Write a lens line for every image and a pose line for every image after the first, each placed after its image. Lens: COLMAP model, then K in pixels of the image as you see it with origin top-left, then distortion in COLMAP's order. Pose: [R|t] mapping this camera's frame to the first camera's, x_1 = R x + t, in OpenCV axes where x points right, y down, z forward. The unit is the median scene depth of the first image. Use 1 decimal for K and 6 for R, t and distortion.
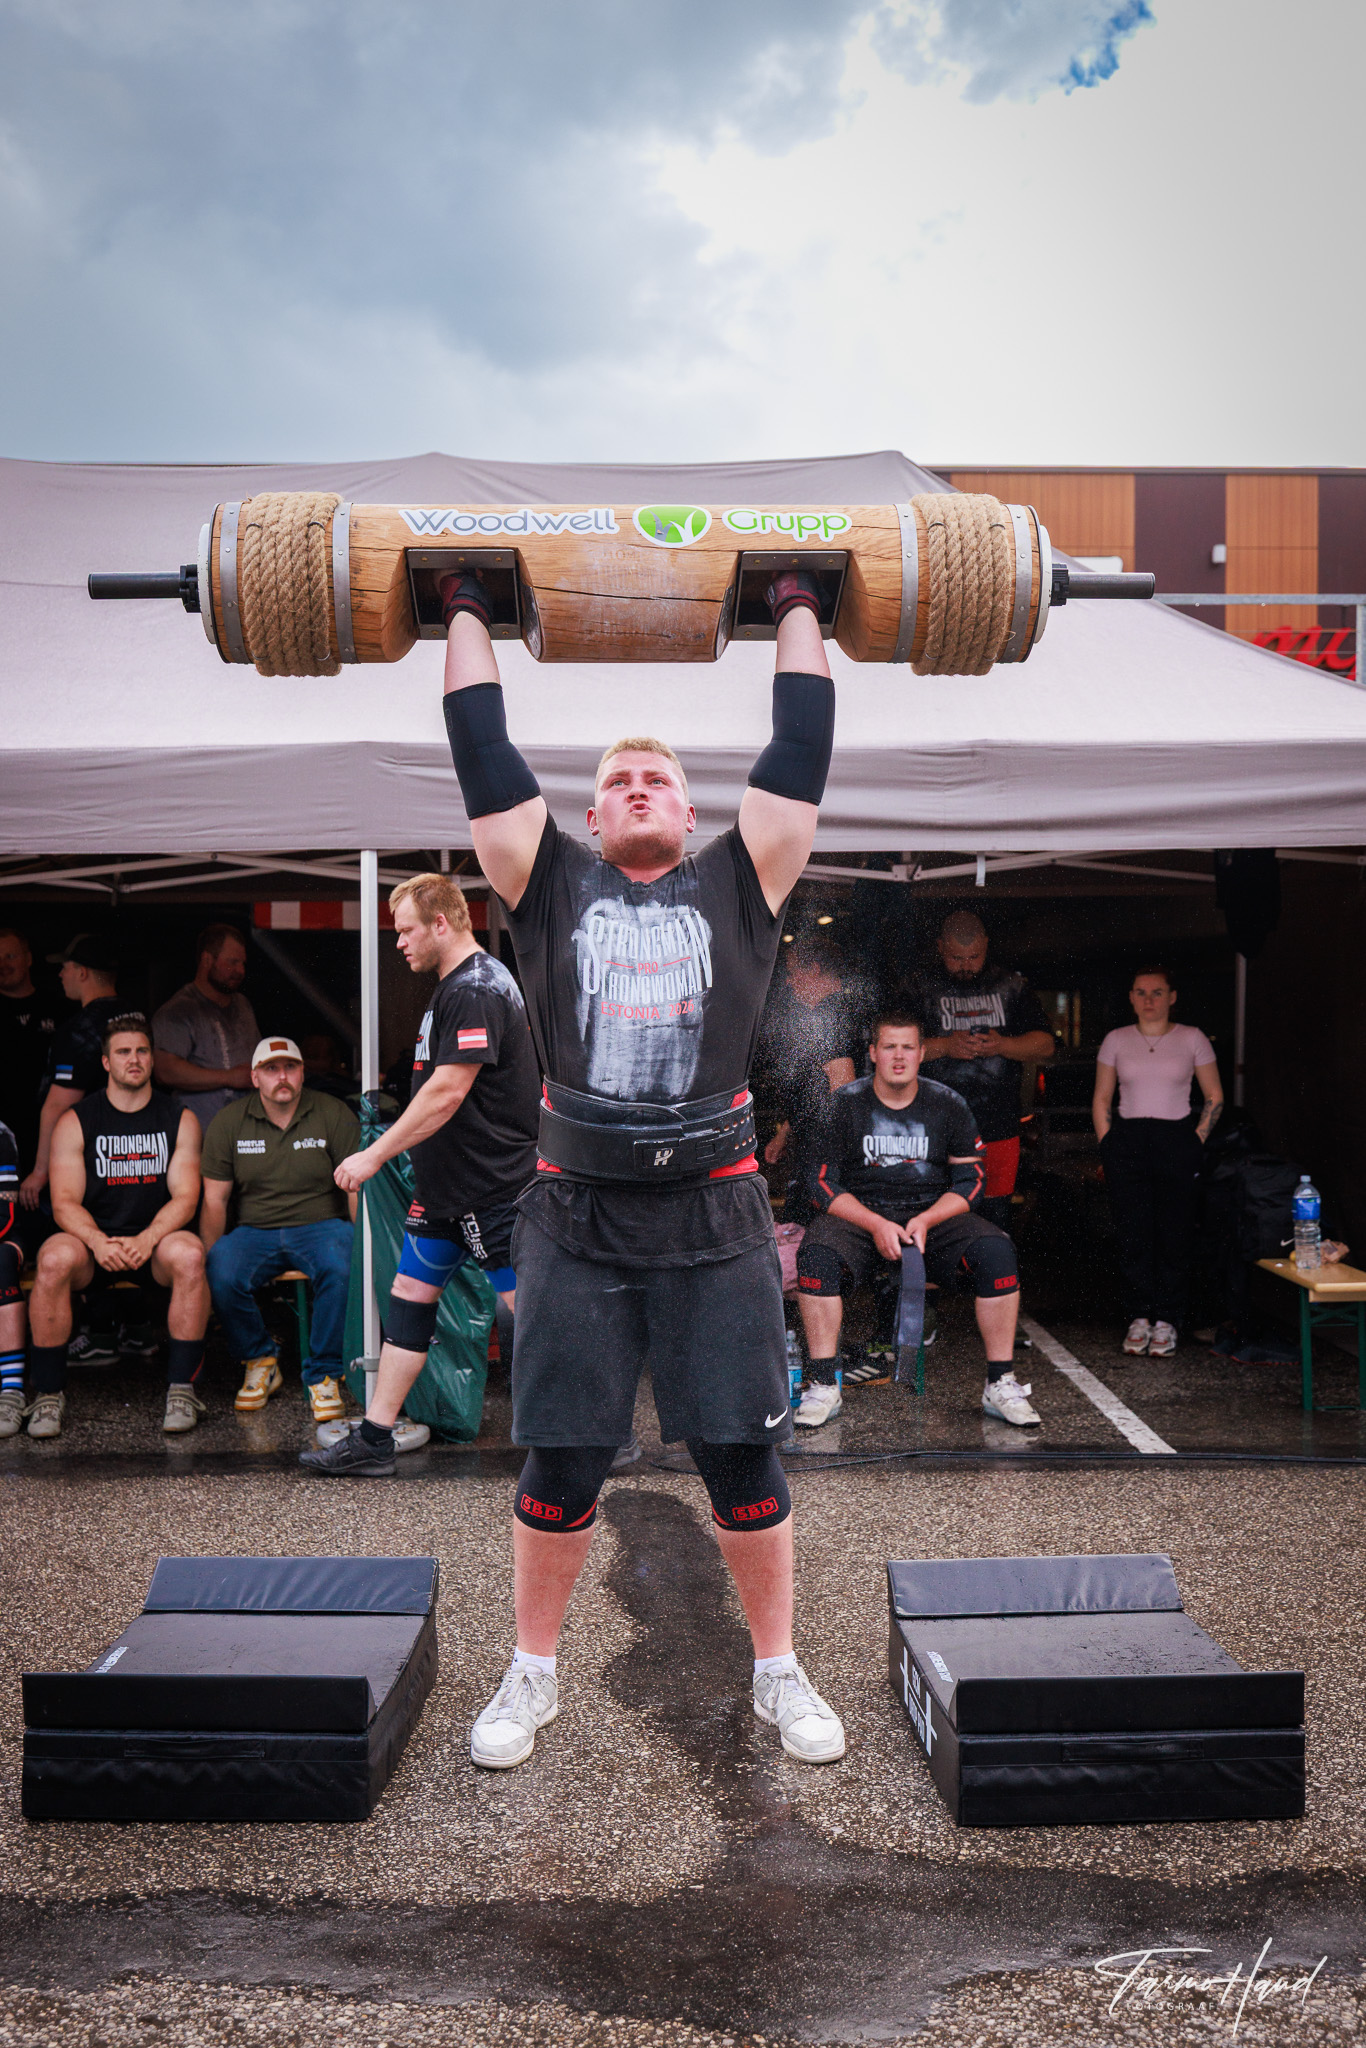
lens RADIAL K [[1962.4, 0, 674.9], [0, 1962.4, 1061.8], [0, 0, 1]] dist [0.002082, 0.000000]
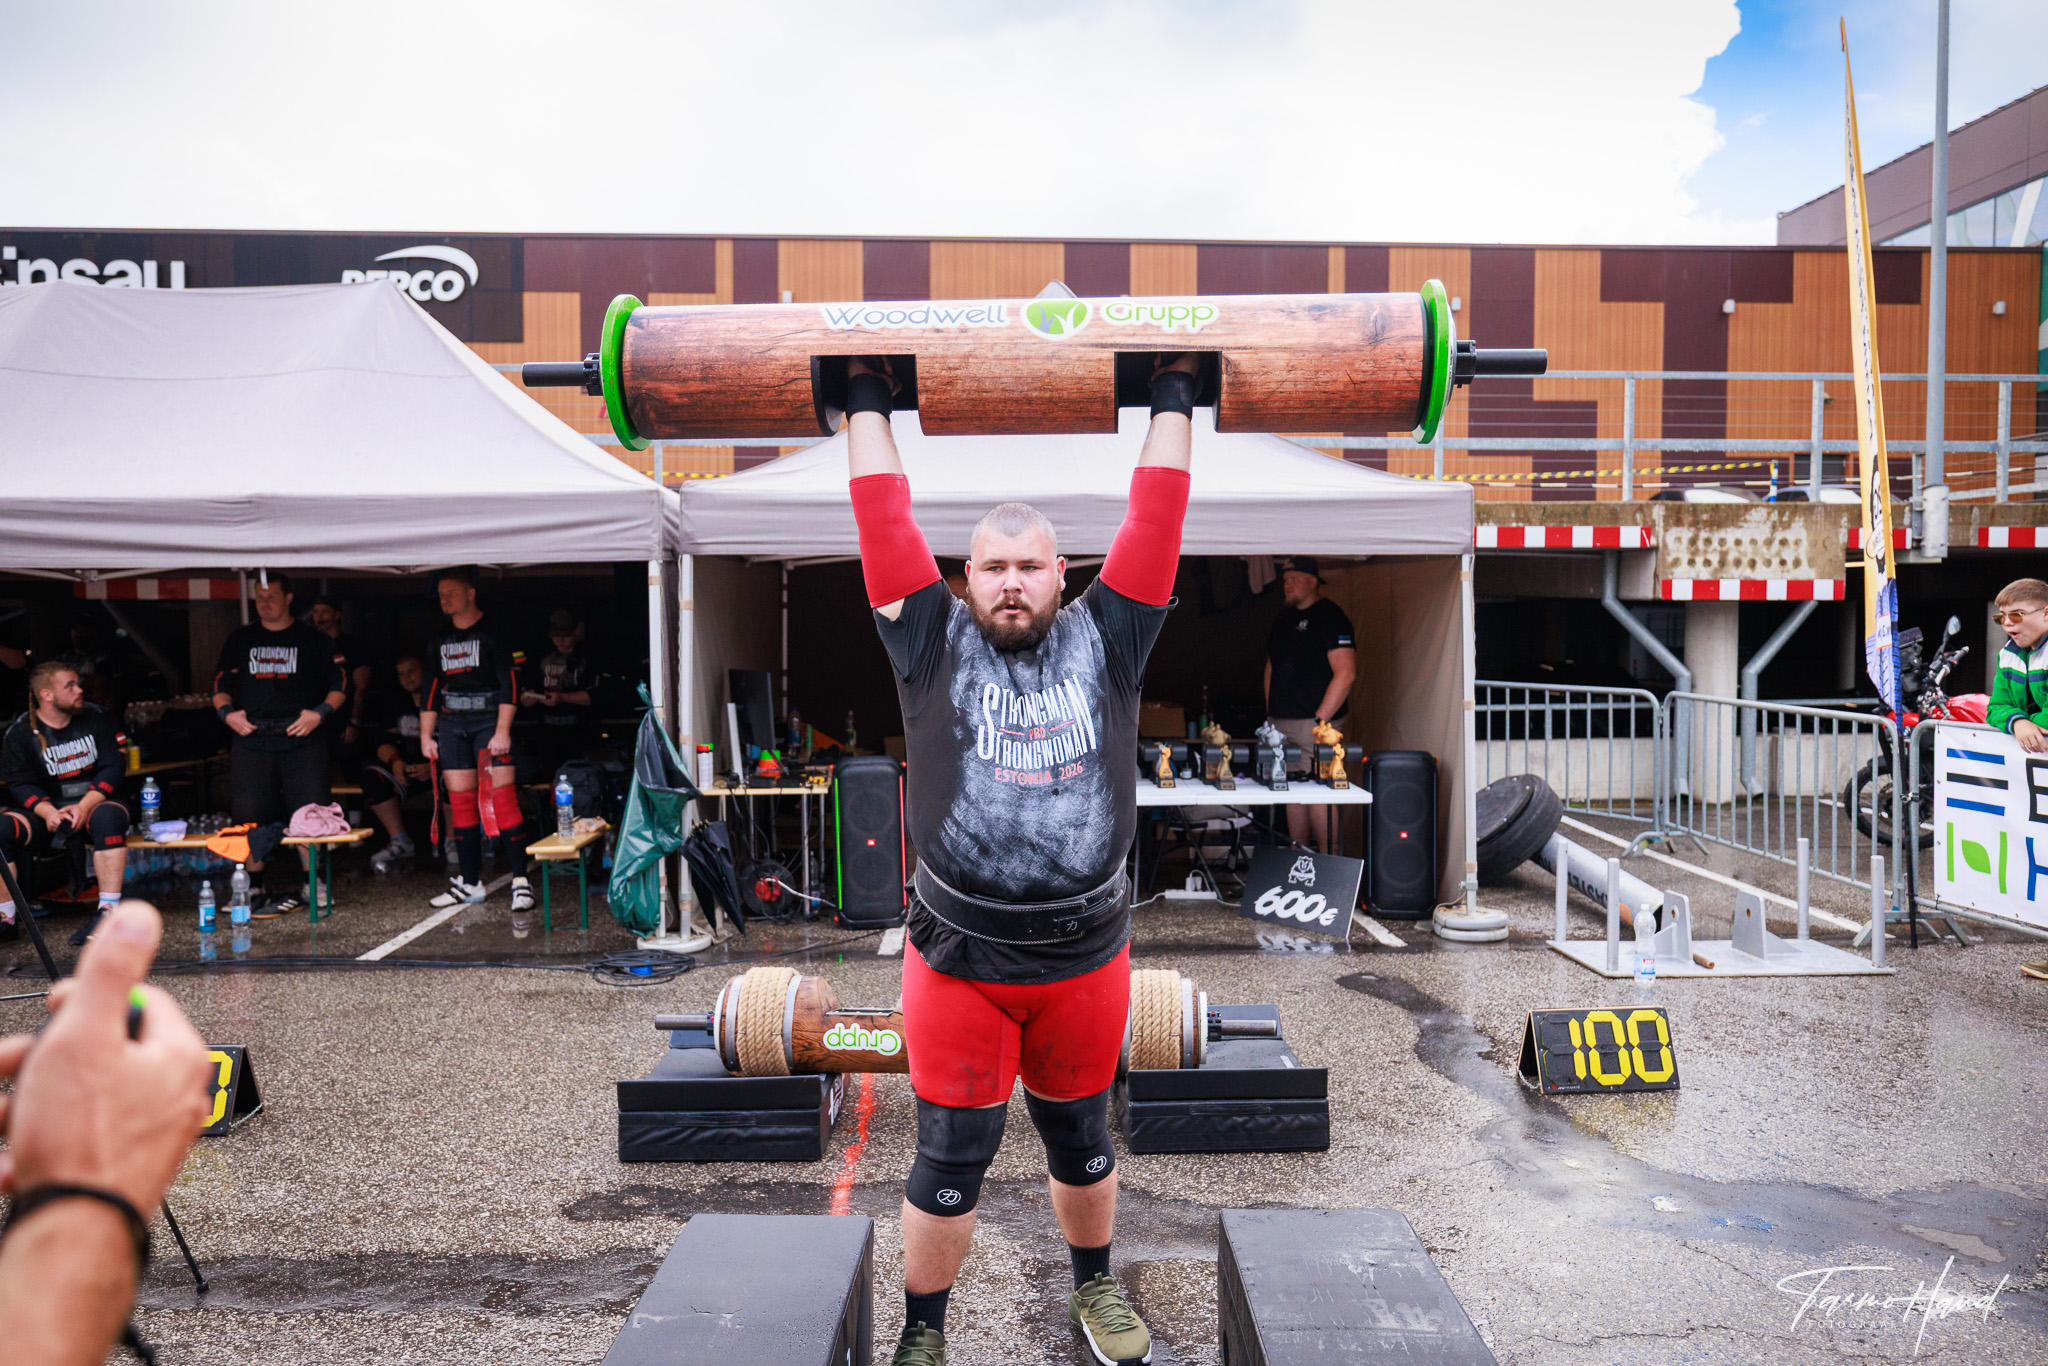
lens RADIAL K [[1478.9, 0, 1018.5], [0, 1478.9, 669.3], [0, 0, 1]] dist [-0.004106, 0.004953]
pose [[0.998782, -0.002508, 0.049274, 0.733546], [0.002263, 0.999985, 0.005046, -0.034995], [-0.049286, -0.004928, 0.998773, -0.190414]]
